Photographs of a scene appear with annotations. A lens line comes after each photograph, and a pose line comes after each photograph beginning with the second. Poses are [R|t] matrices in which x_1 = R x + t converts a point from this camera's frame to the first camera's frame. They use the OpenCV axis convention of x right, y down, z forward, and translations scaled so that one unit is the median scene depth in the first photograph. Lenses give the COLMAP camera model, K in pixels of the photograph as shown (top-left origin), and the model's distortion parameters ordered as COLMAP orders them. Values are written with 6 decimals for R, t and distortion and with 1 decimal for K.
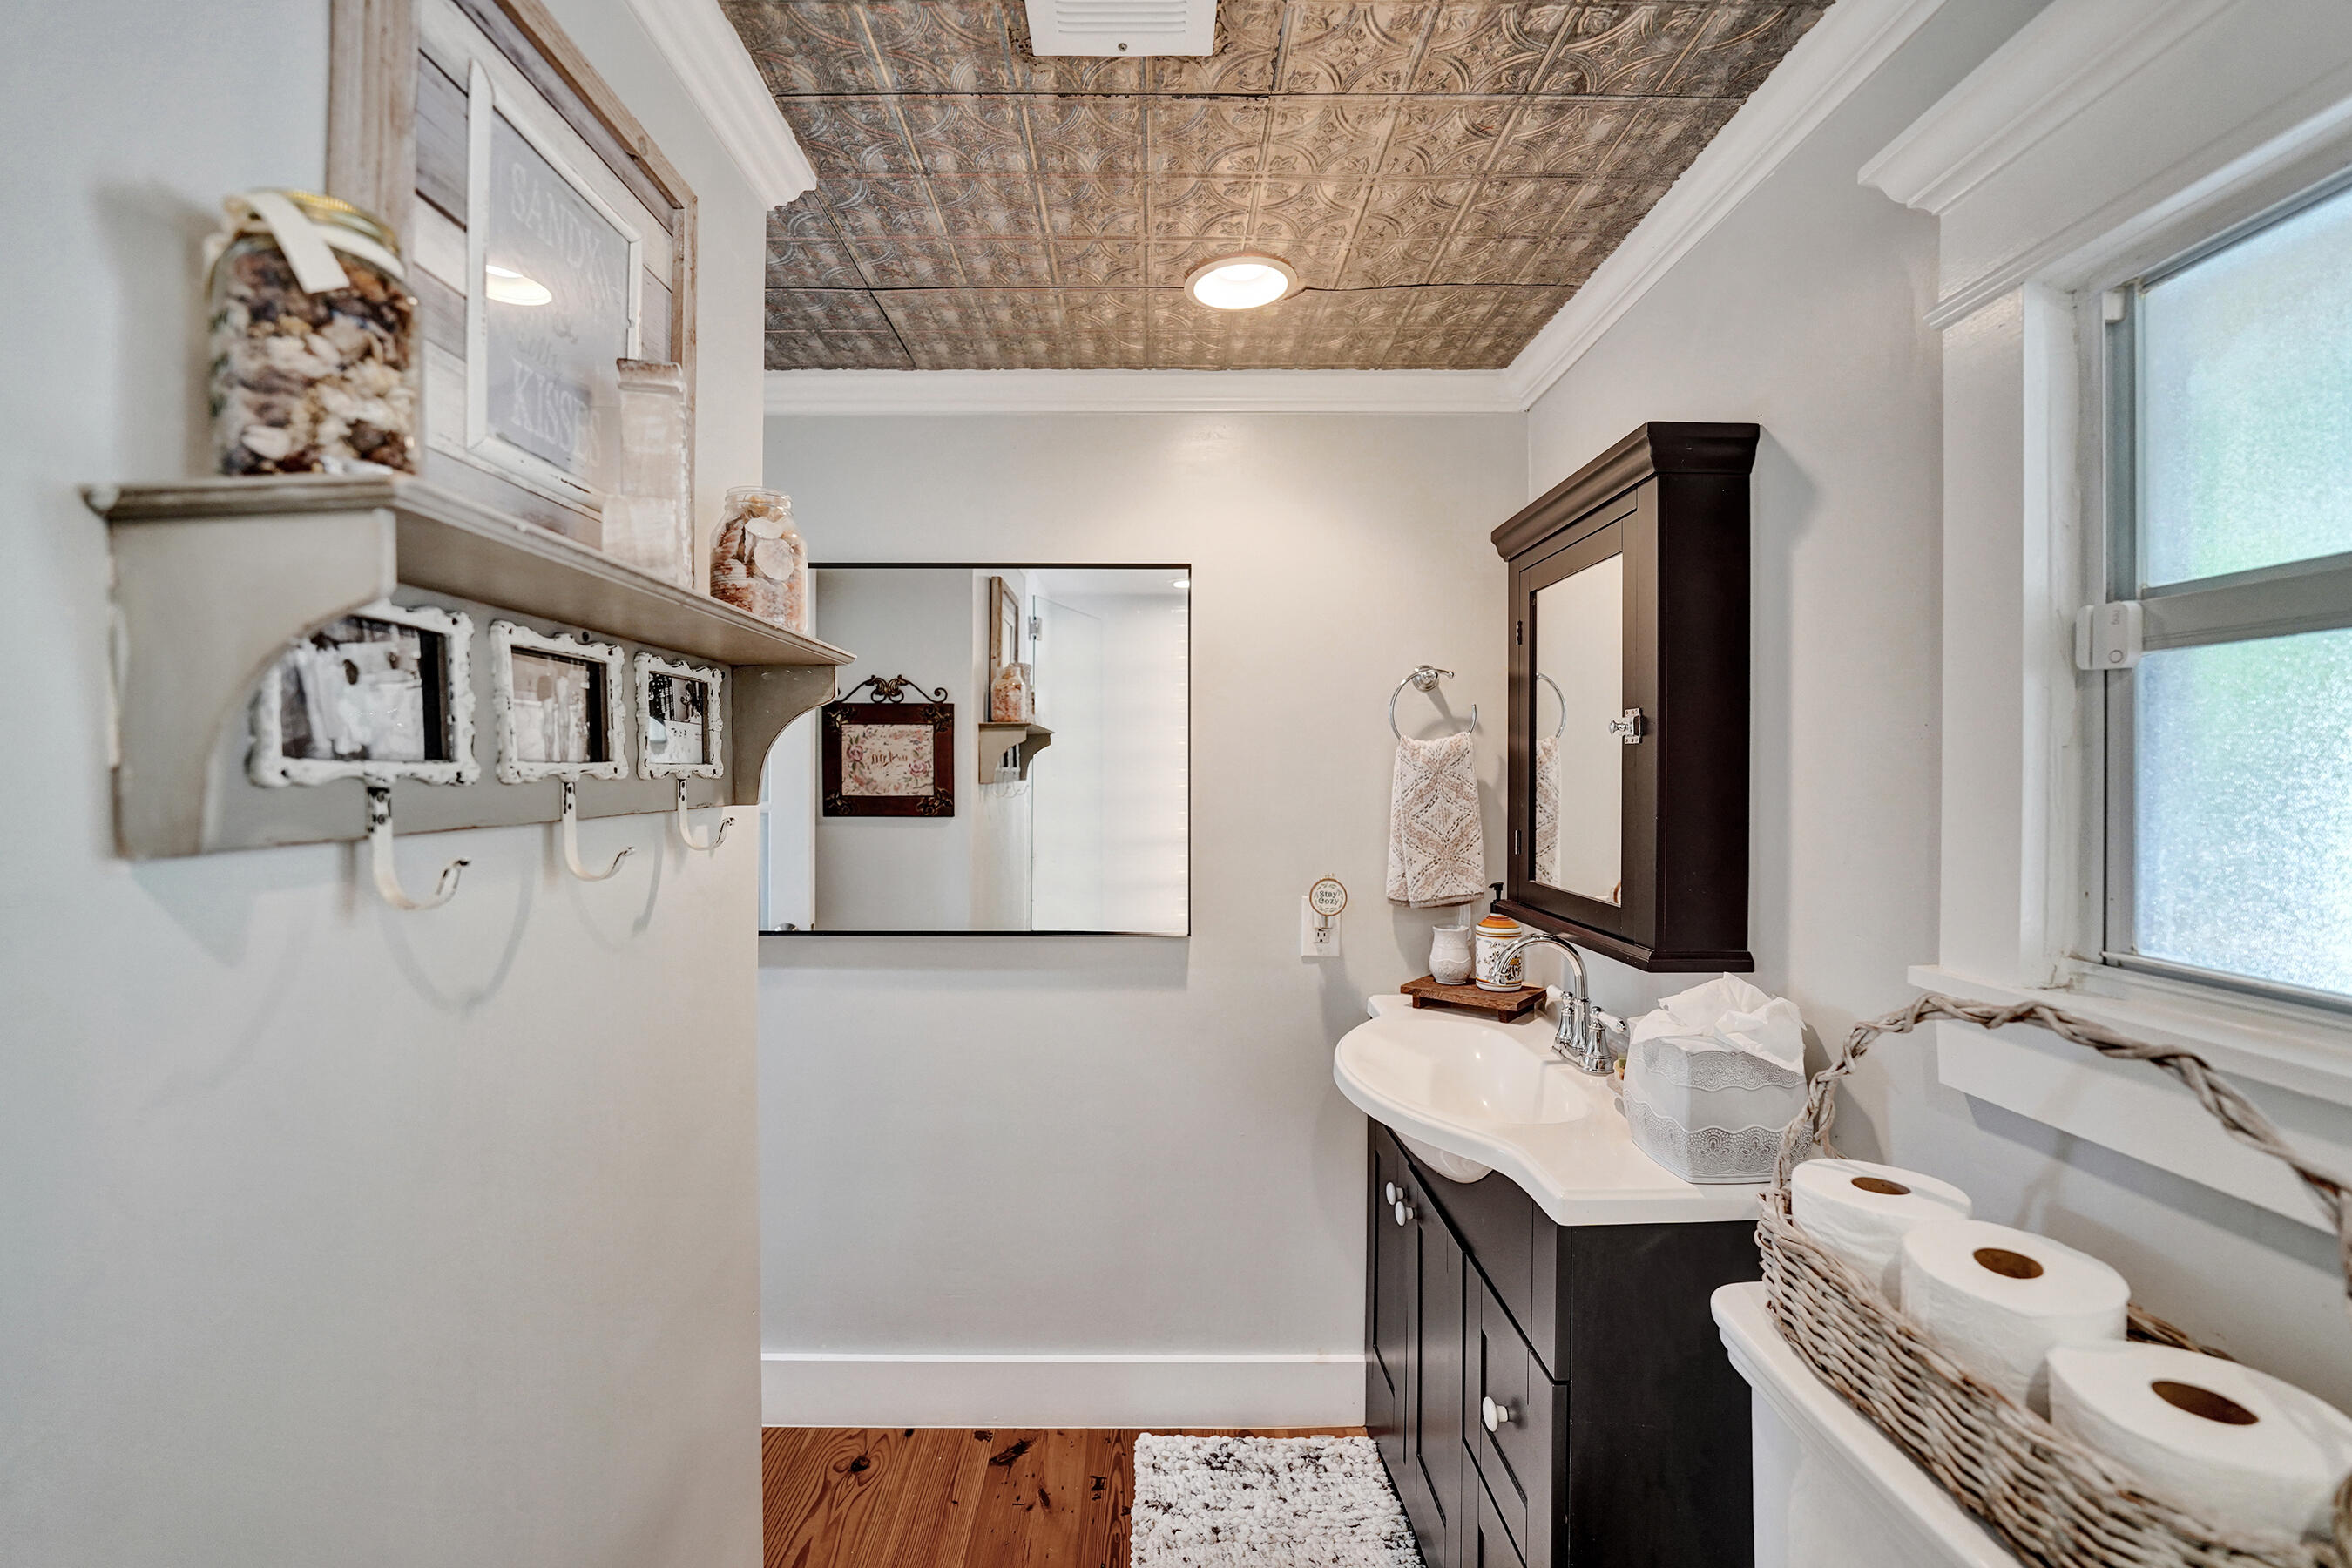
lens RADIAL K [[977.9, 0, 1162.7], [0, 977.9, 789.6], [0, 0, 1]] dist [-0.023884, -0.000015]
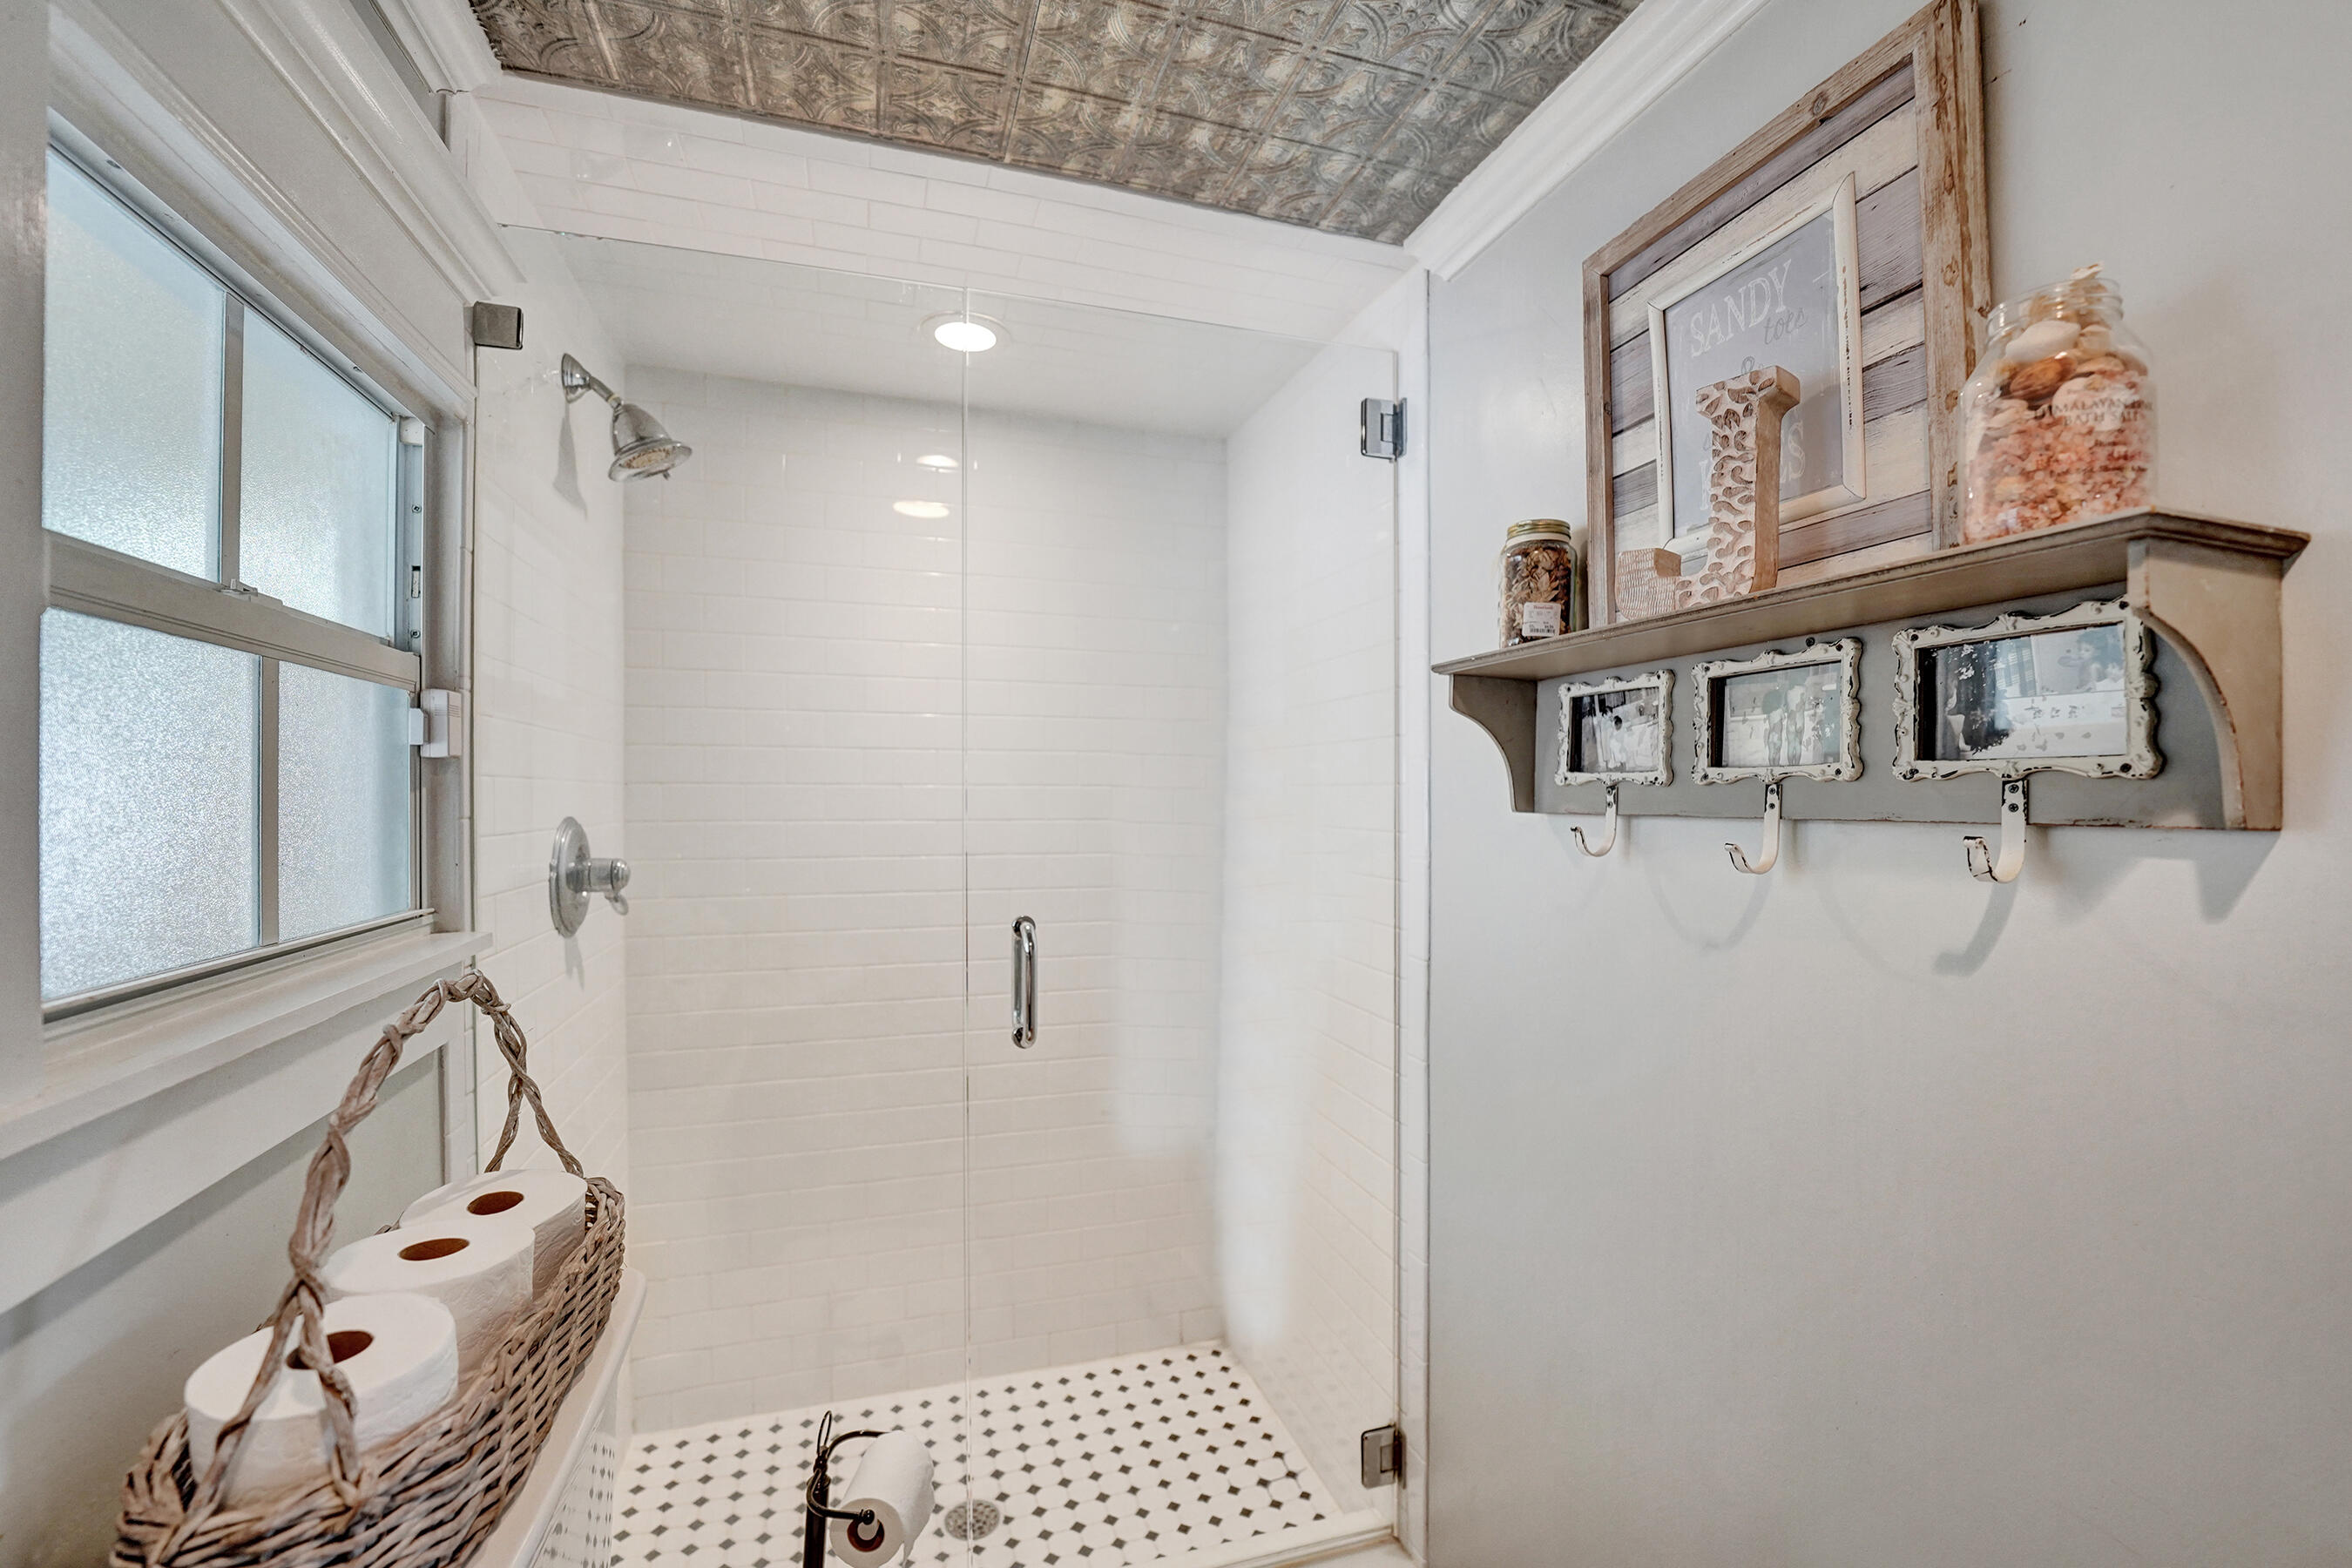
lens RADIAL K [[969.6, 0, 1173.9], [0, 969.6, 785.2], [0, 0, 1]] dist [-0.028760, 0.002881]
pose [[-0.955645, -0.001668, -0.294518, 0.474278], [-0.005193, 0.999924, 0.011190, -0.020278], [0.294477, 0.012223, -0.955580, 2.434907]]
